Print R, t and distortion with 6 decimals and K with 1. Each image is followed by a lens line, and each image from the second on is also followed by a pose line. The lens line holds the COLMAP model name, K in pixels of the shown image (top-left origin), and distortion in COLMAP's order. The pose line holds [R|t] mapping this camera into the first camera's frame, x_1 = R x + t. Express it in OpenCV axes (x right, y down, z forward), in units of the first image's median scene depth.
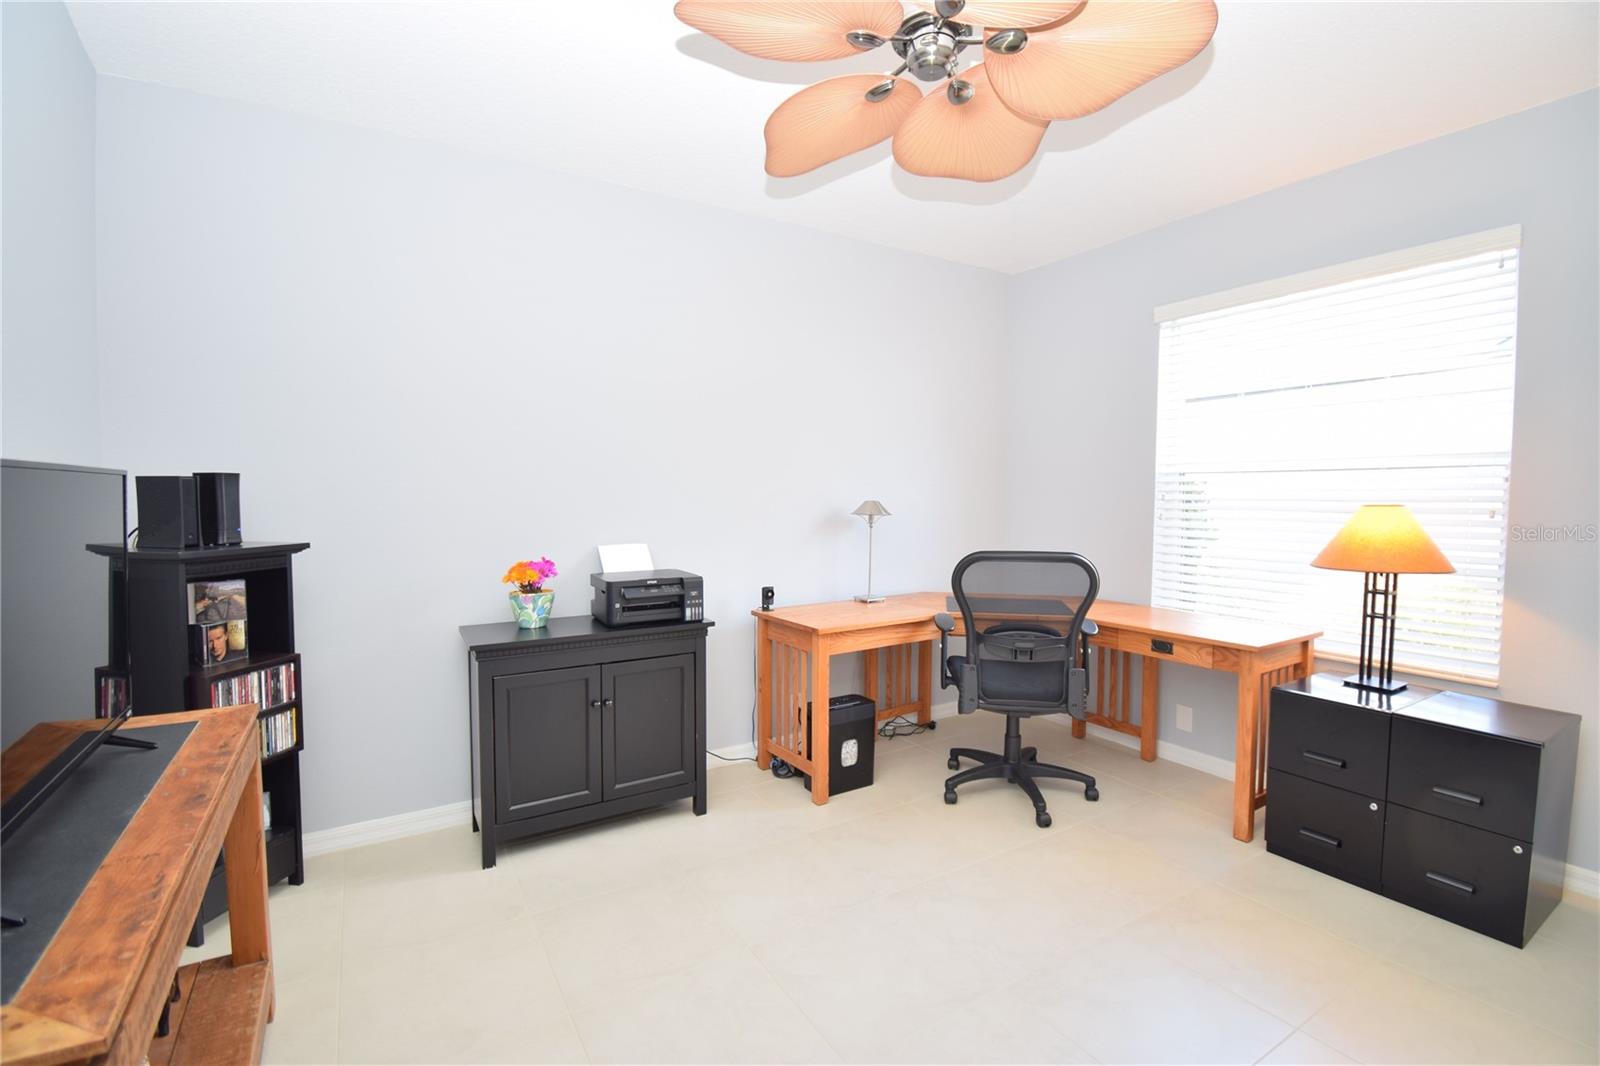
lens RADIAL K [[710.7, 0, 807.0], [0, 710.7, 533.8], [0, 0, 1]] dist [0.016894, -0.022957]
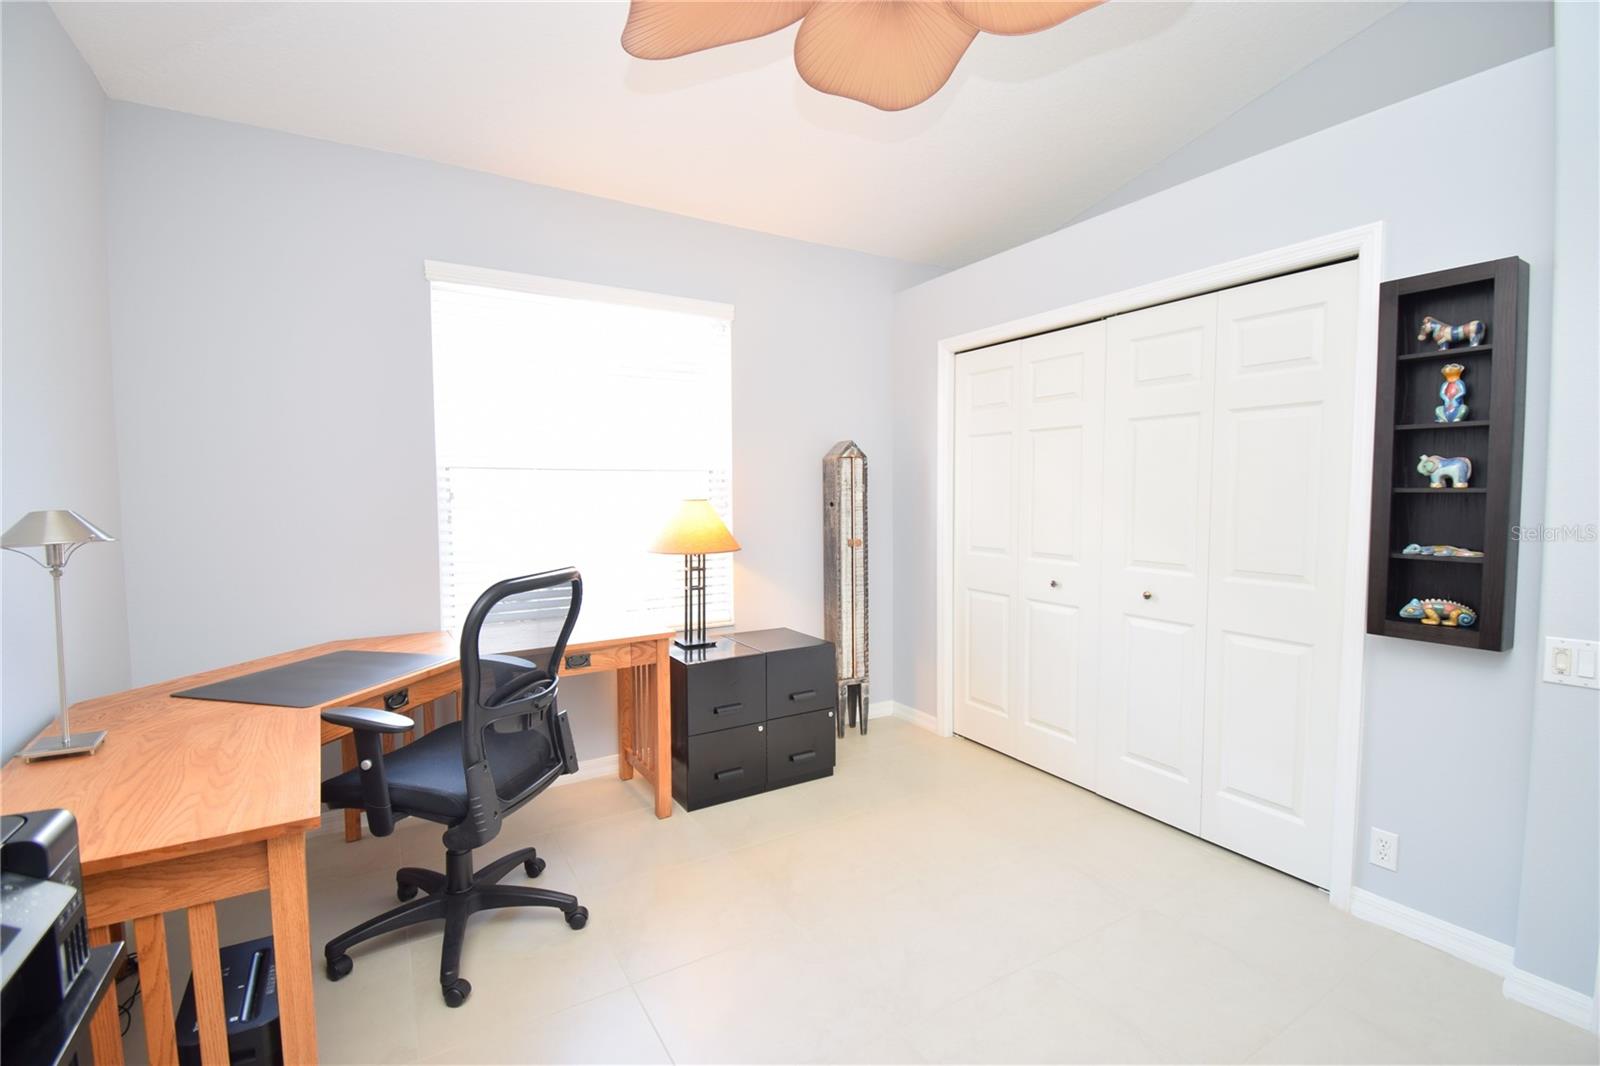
lens RADIAL K [[710.7, 0, 807.0], [0, 710.7, 533.8], [0, 0, 1]] dist [0.016894, -0.022957]
pose [[0.014057, -0.064108, 0.997844, -0.432468], [0.059142, 0.996249, 0.063173, -0.046496], [-0.998151, 0.058126, 0.017796, 0.765385]]
